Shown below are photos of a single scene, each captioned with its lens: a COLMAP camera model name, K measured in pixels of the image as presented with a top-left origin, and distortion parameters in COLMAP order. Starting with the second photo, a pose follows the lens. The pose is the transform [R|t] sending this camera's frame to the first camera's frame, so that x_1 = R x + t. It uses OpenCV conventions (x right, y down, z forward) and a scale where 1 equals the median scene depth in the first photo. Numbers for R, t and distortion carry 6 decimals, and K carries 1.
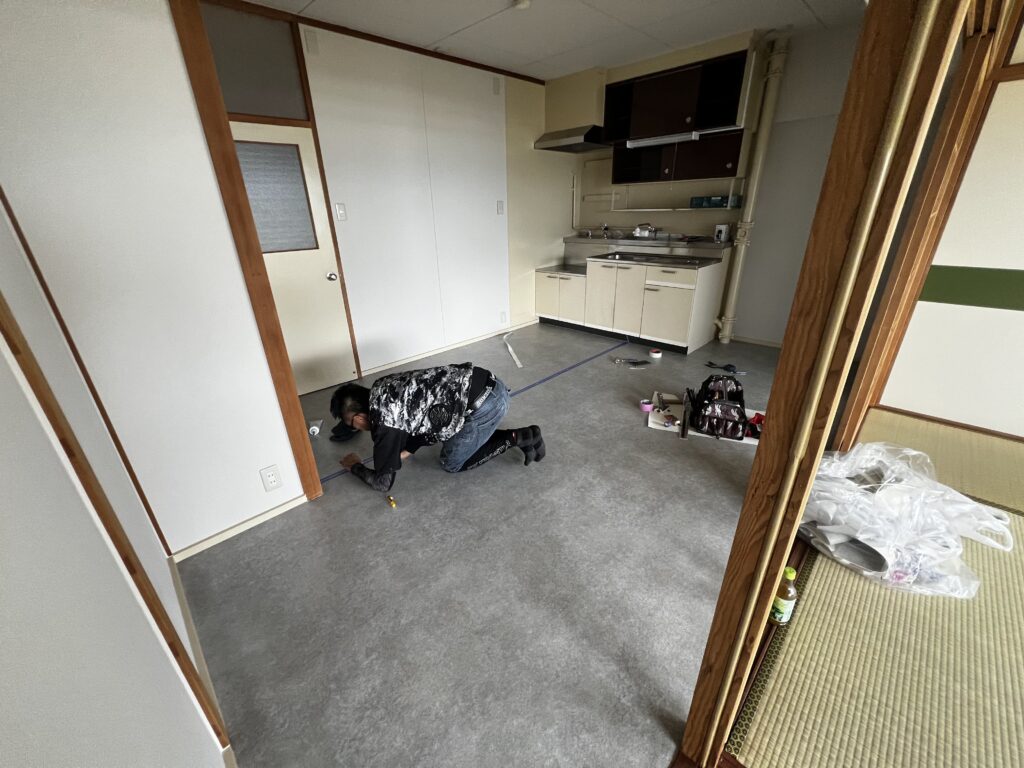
lens RADIAL K [[409.7, 0, 509.9], [0, 409.7, 382.3], [0, 0, 1]] dist [-0.000930, 0.000375]
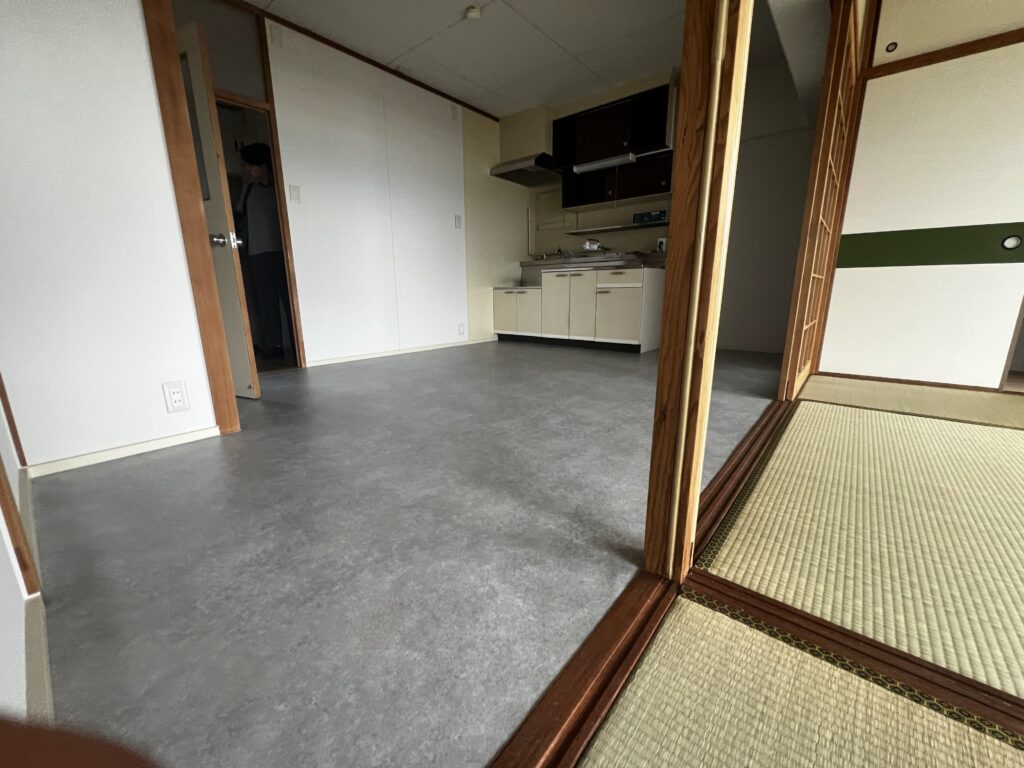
lens RADIAL K [[409.7, 0, 515.6], [0, 409.7, 384.4], [0, 0, 1]] dist [-0.000930, 0.000375]
pose [[0.995312, -0.002213, 0.096693, 0.023598], [0.019731, 0.983360, -0.180593, 0.195386], [-0.094684, 0.181654, 0.978793, 0.042942]]
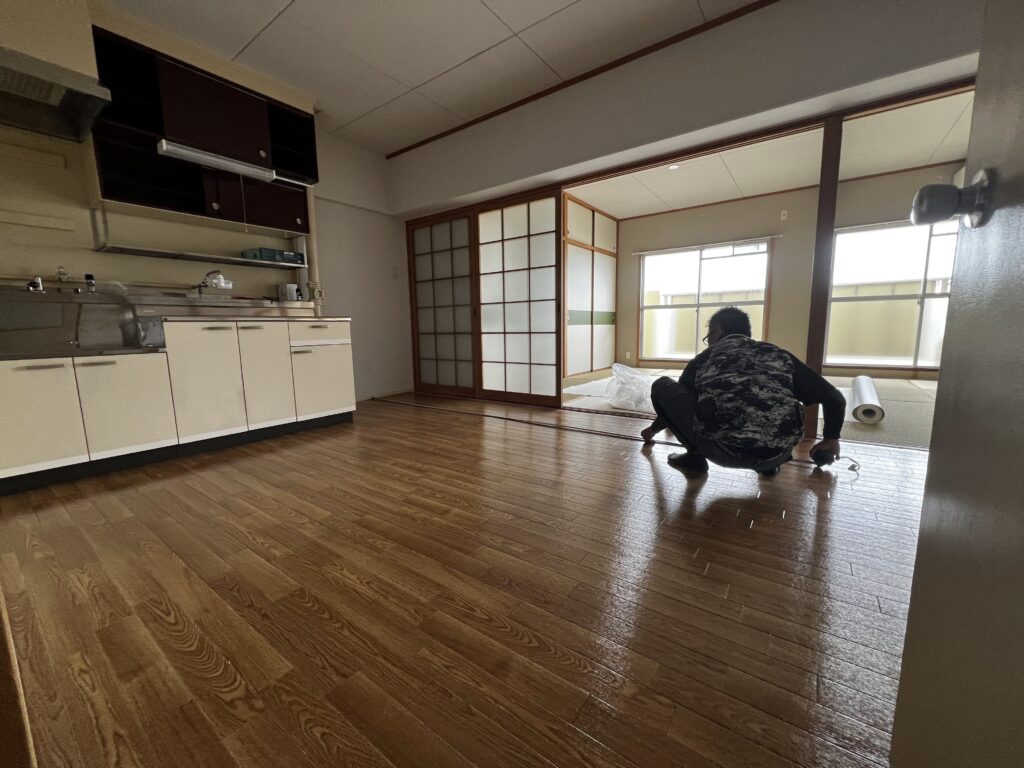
lens RADIAL K [[409.7, 0, 509.8], [0, 409.7, 382.0], [0, 0, 1]] dist [-0.000930, 0.000375]
pose [[-0.150101, -0.103085, 0.983282, -0.469865], [0.410622, 0.898214, 0.156849, -0.143491], [-0.899366, 0.427301, -0.092494, 0.776870]]
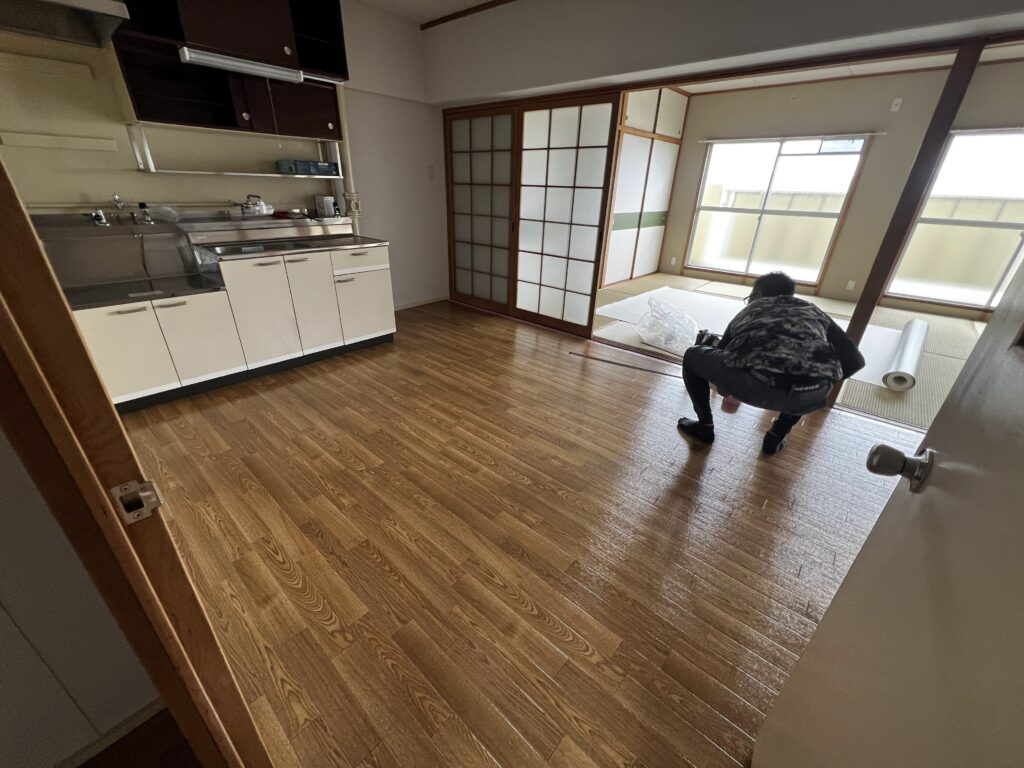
lens RADIAL K [[409.7, 0, 509.9], [0, 409.7, 382.7], [0, 0, 1]] dist [-0.000930, 0.000375]
pose [[-0.056366, -0.411414, 0.909704, -0.478540], [0.369783, 0.837752, 0.401786, -0.269480], [-0.927407, 0.359040, 0.104913, 0.720040]]
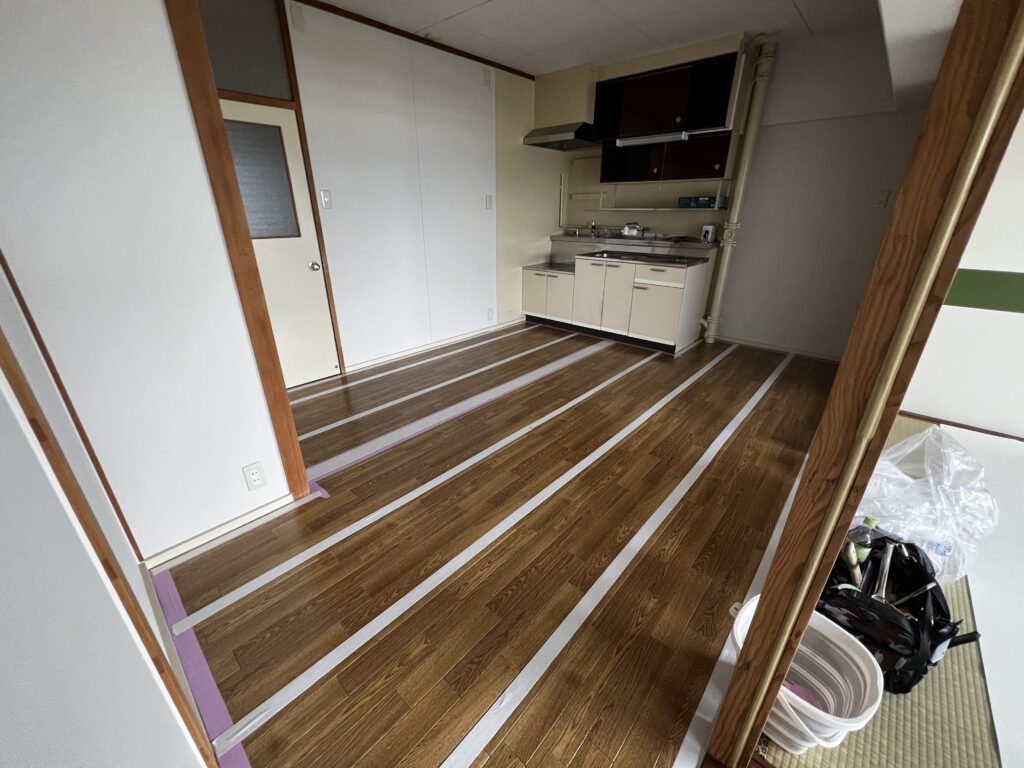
lens RADIAL K [[409.7, 0, 509.5], [0, 409.7, 382.7], [0, 0, 1]] dist [-0.000930, 0.000375]
pose [[0.998395, 0.005556, 0.056366, -0.030127], [-0.005324, 0.999977, -0.004273, 0.011634], [-0.056388, 0.003966, 0.998401, 0.019059]]
